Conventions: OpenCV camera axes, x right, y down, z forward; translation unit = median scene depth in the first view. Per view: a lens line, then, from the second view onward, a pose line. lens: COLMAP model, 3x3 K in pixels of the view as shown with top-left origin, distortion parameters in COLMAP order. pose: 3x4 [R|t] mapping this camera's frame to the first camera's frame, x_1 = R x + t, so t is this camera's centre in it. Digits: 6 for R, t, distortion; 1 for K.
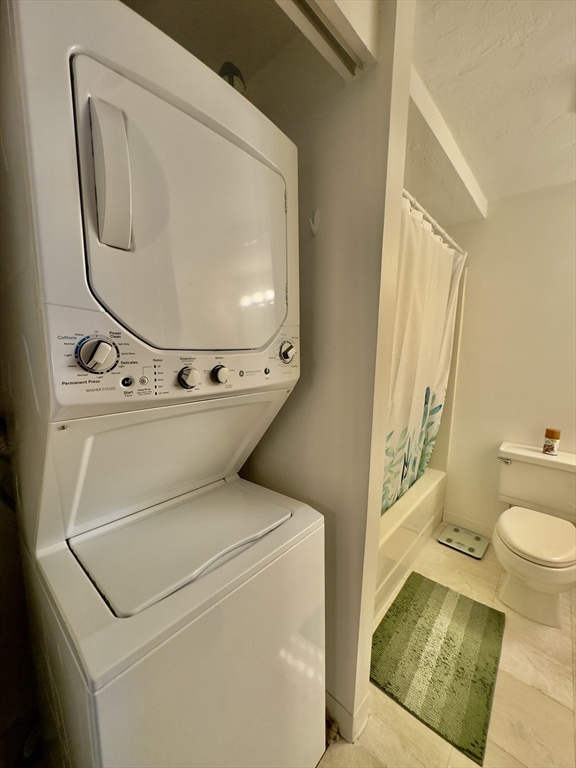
lens RADIAL K [[307.8, 0, 286.9], [0, 307.8, 388.0], [0, 0, 1]] dist [-0.000848, -0.000019]
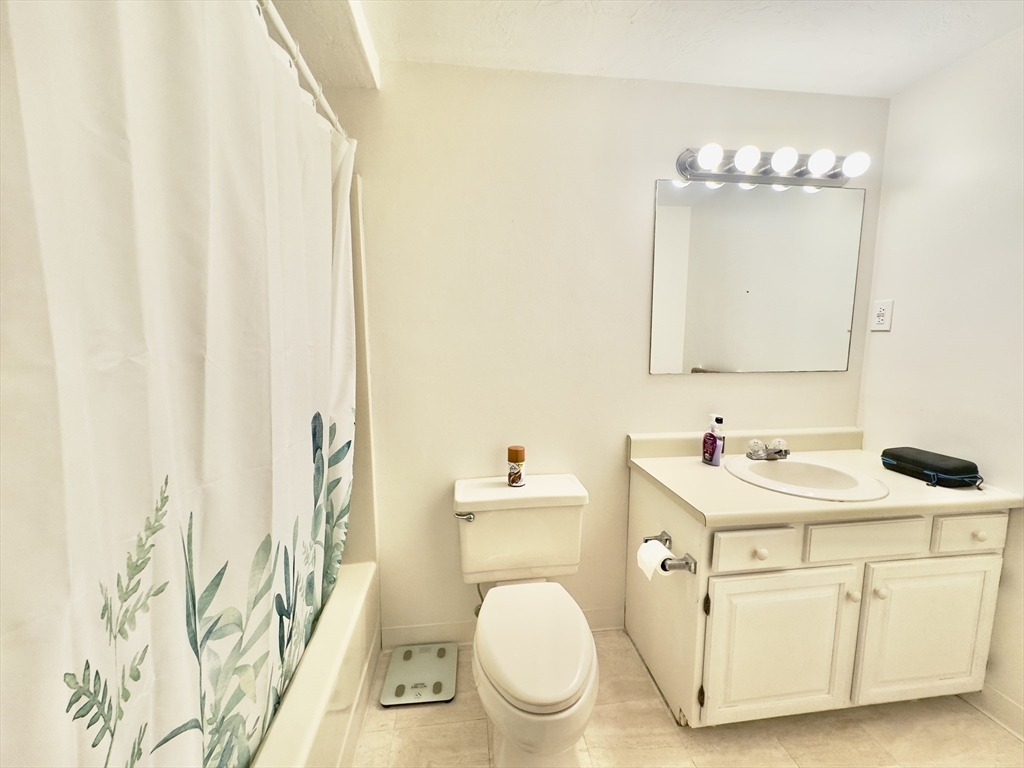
lens RADIAL K [[410.4, 0, 511.0], [0, 410.4, 384.6], [0, 0, 1]] dist [-0.000848, -0.000019]
pose [[0.662892, -0.114151, 0.739962, 0.197610], [0.124799, 0.991329, 0.041128, -0.032555], [-0.738241, 0.065083, 0.671390, 0.361783]]
